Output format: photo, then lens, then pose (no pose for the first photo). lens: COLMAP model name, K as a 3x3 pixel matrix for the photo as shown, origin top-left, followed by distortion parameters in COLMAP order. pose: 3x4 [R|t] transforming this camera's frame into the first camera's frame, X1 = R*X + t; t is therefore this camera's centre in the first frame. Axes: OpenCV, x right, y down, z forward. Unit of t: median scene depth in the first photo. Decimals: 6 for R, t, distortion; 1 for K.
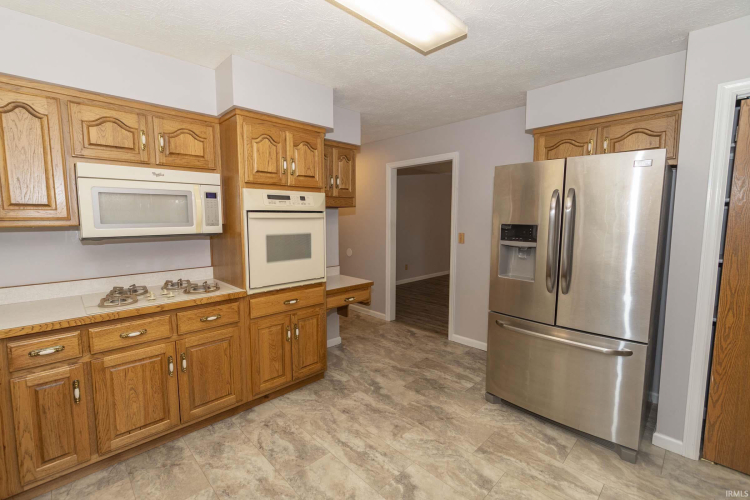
lens RADIAL K [[335.8, 0, 367.3], [0, 335.8, 247.1], [0, 0, 1]] dist [0.001152, -0.000329]
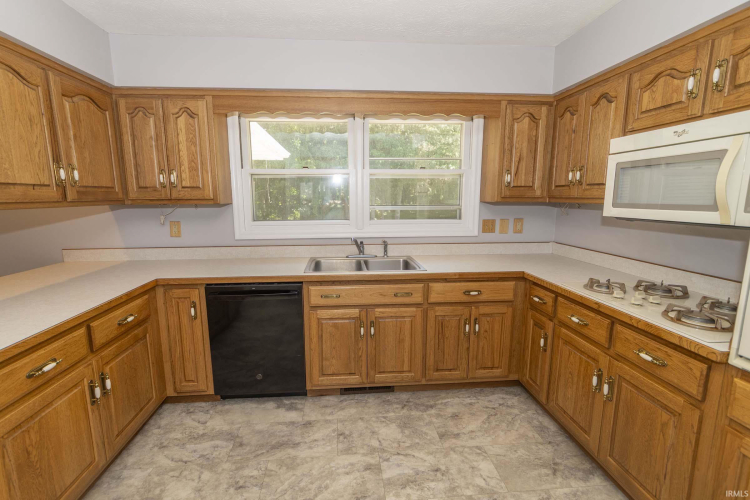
lens RADIAL K [[333.9, 0, 360.7], [0, 333.9, 248.7], [0, 0, 1]] dist [0.003036, -0.000294]
pose [[-0.645760, 0.123034, -0.753563, 0.311937], [-0.066721, 0.974064, 0.216211, -0.081427], [0.760620, 0.189899, -0.620803, 0.884086]]
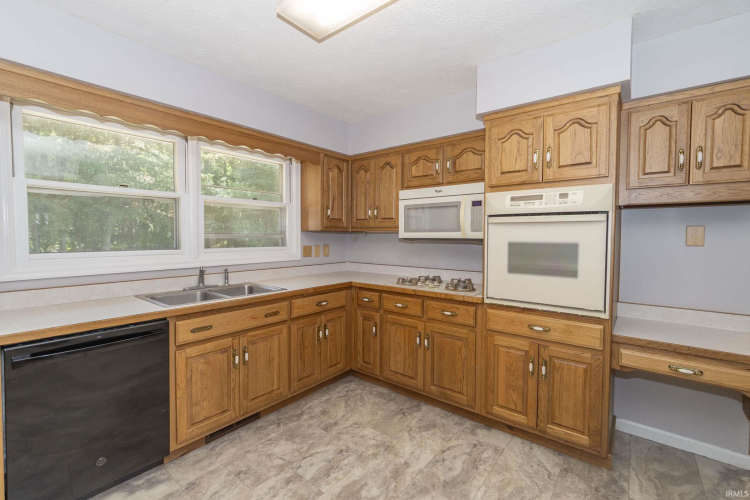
lens RADIAL K [[335.8, 0, 367.3], [0, 335.8, 247.1], [0, 0, 1]] dist [0.001152, -0.000329]
pose [[0.108529, 0.036192, -0.993434, 0.570327], [-0.096670, 0.994985, 0.025687, -0.009204], [0.989382, 0.093247, 0.111484, 0.553939]]
